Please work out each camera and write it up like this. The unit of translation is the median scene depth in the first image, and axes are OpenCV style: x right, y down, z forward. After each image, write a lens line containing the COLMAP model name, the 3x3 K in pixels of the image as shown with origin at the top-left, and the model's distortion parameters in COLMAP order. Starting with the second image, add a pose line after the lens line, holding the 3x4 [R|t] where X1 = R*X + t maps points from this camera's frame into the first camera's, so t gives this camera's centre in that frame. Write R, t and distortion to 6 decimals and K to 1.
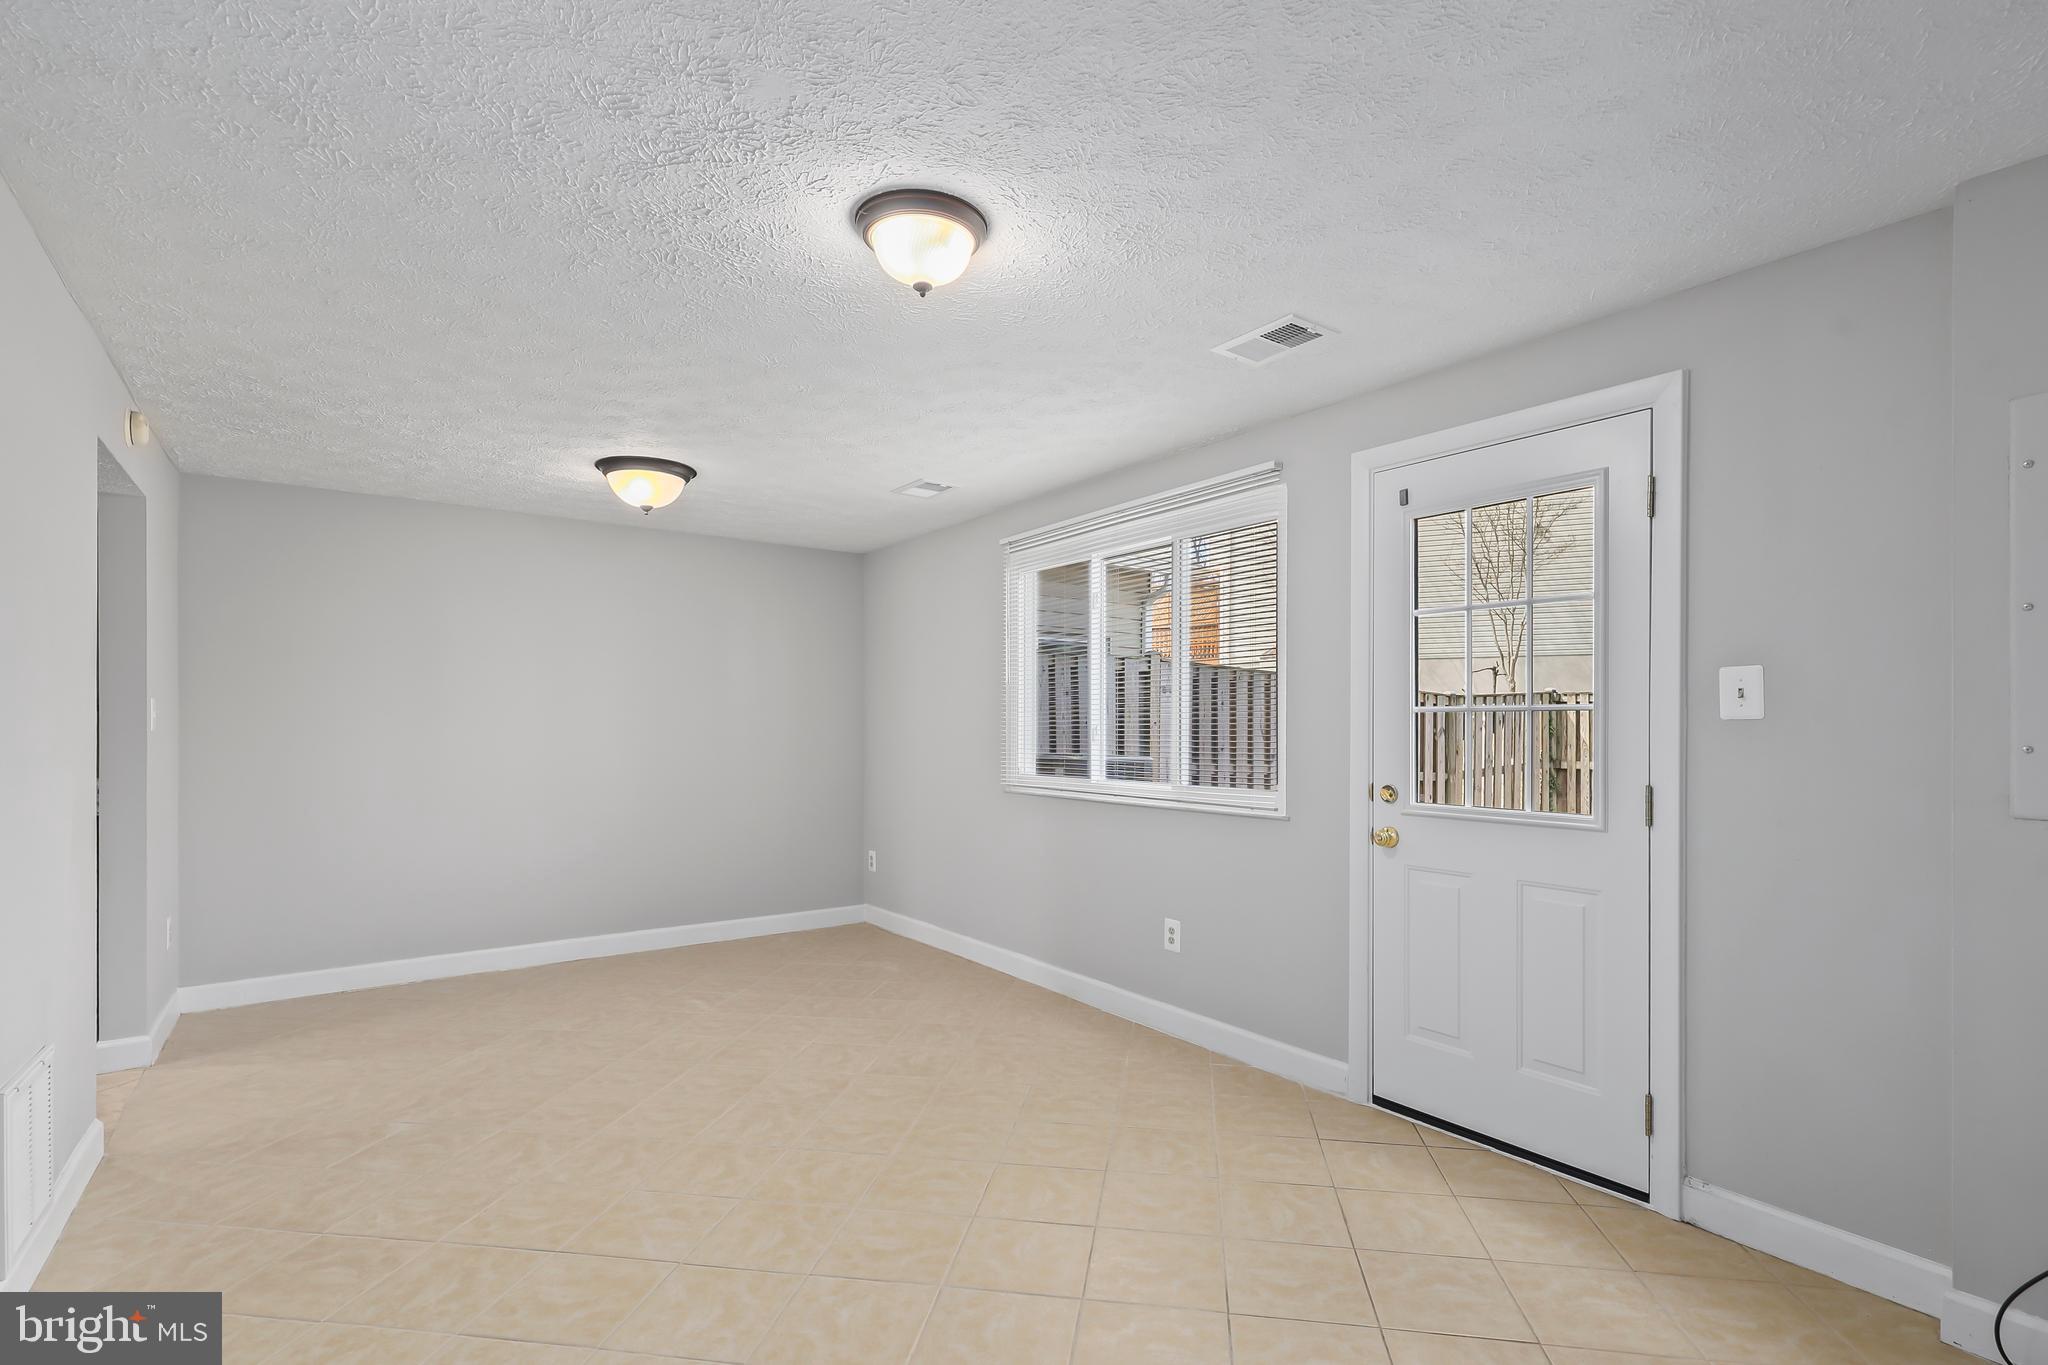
lens RADIAL K [[935.9, 0, 1047.9], [0, 935.9, 722.9], [0, 0, 1]] dist [0.009409, -0.000067]
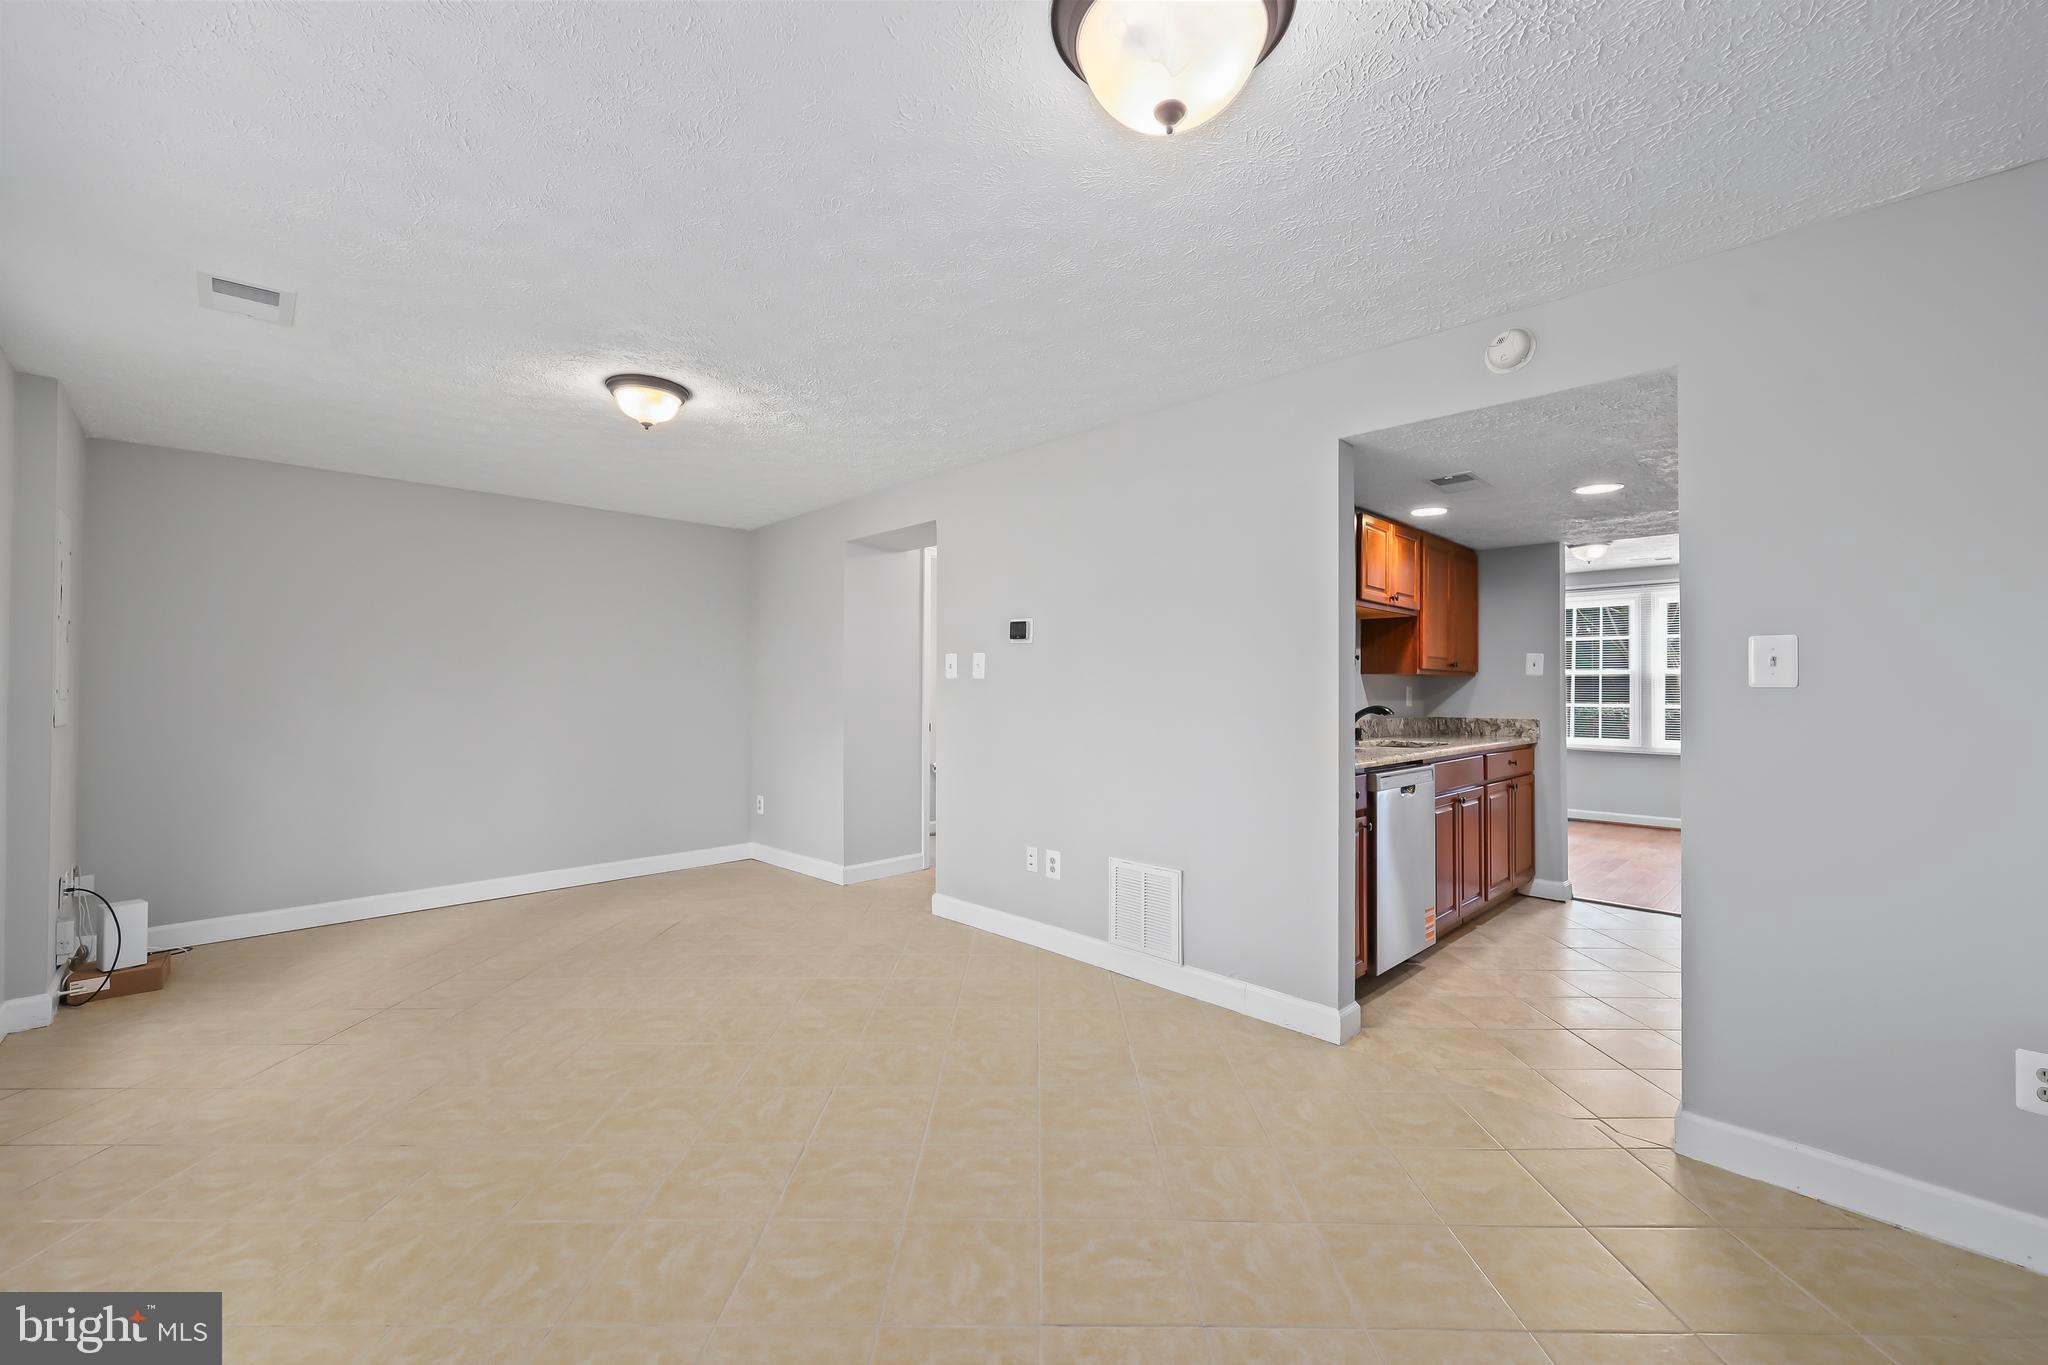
lens RADIAL K [[834.8, 0, 1029.3], [0, 834.8, 691.7], [0, 0, 1]] dist [0.000519, 0.000640]
pose [[-0.992208, 0.002281, -0.124573, -0.449131], [0.001989, 0.999995, 0.002467, 0.015096], [0.124578, 0.002200, -0.992207, 1.809202]]
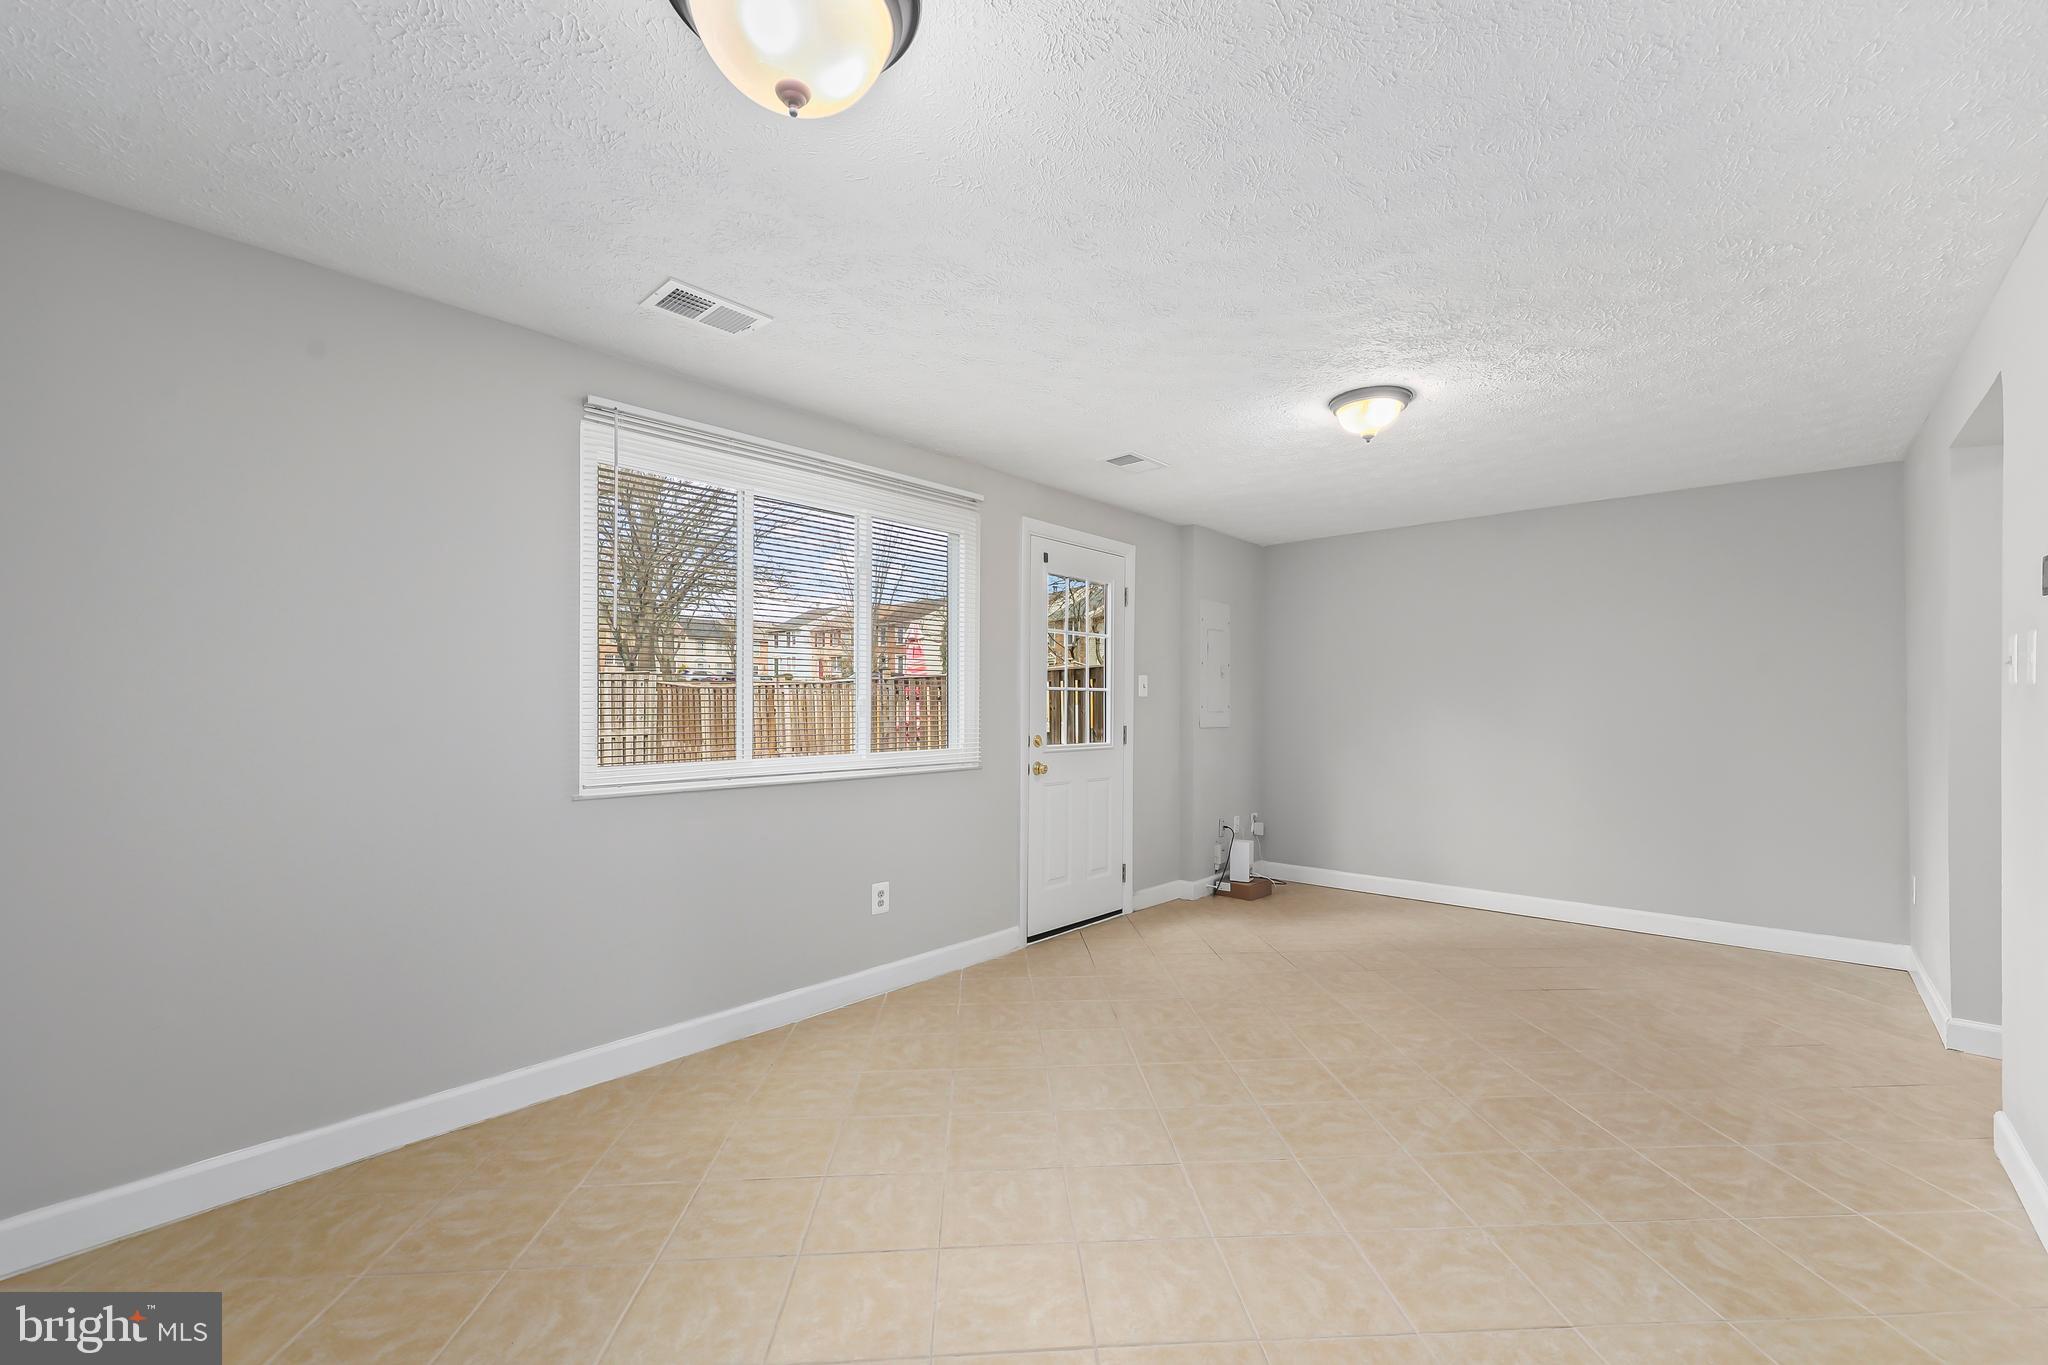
lens RADIAL K [[834.8, 0, 1021.9], [0, 834.8, 694.9], [0, 0, 1]] dist [0.000519, 0.000640]
pose [[-0.183908, 0.013526, 0.982850, -1.046101], [-0.005167, 0.999878, -0.014727, 0.019782], [-0.982930, -0.007787, -0.183816, 1.320592]]
